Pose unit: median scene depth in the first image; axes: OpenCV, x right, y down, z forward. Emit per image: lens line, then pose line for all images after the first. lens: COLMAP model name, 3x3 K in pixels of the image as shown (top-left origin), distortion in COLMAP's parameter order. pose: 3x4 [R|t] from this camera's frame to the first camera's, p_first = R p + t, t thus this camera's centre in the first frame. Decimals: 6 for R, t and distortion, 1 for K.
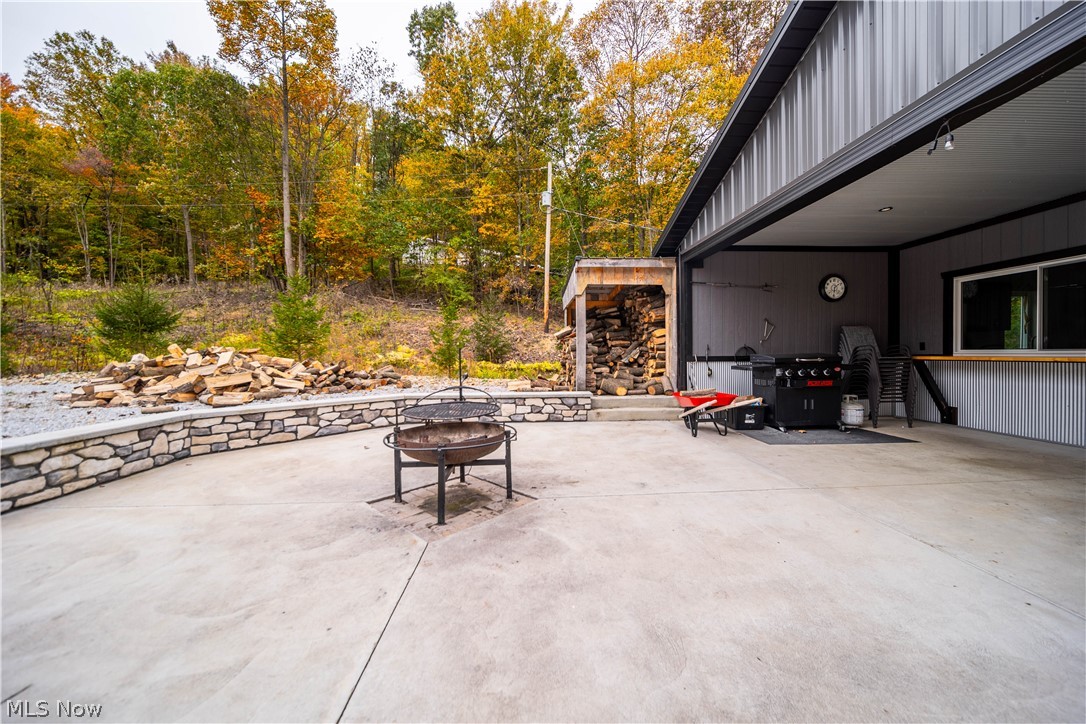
lens RADIAL K [[378.1, 0, 543.0], [0, 378.1, 362.0], [0, 0, 1]] dist [-0.000203, -0.000056]
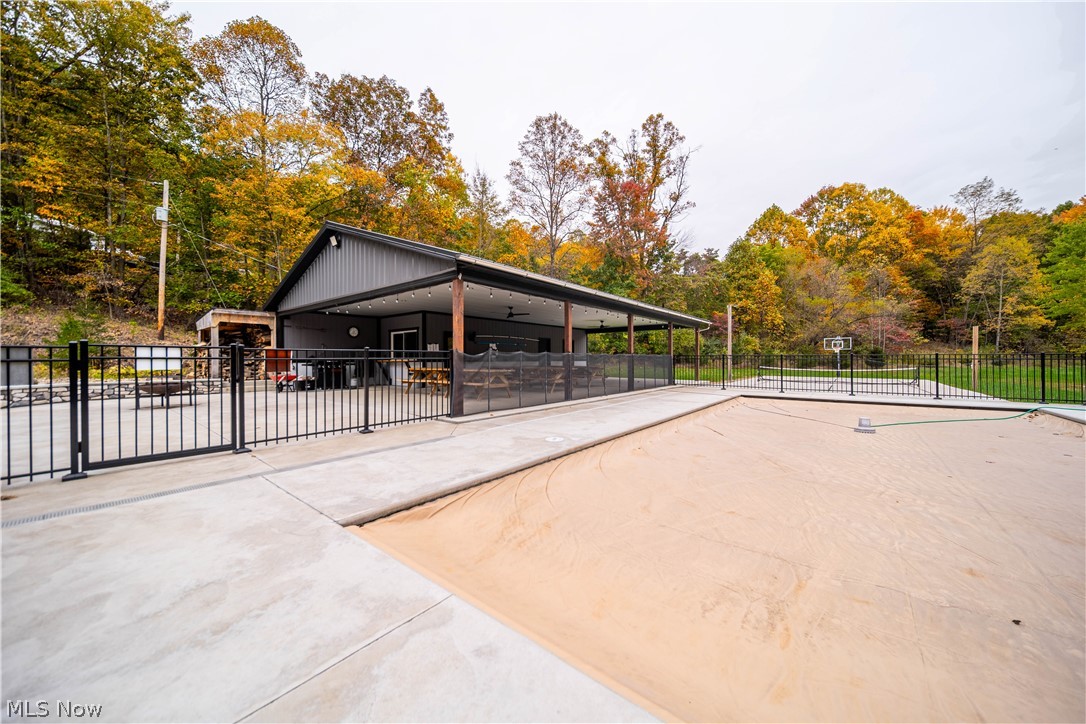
lens RADIAL K [[378.1, 0, 543.0], [0, 378.1, 362.0], [0, 0, 1]] dist [-0.000203, -0.000056]
pose [[0.662686, -0.001257, 0.748896, -0.213381], [0.015723, 0.999802, -0.012234, 0.040120], [-0.748732, 0.019882, 0.662574, -1.371250]]
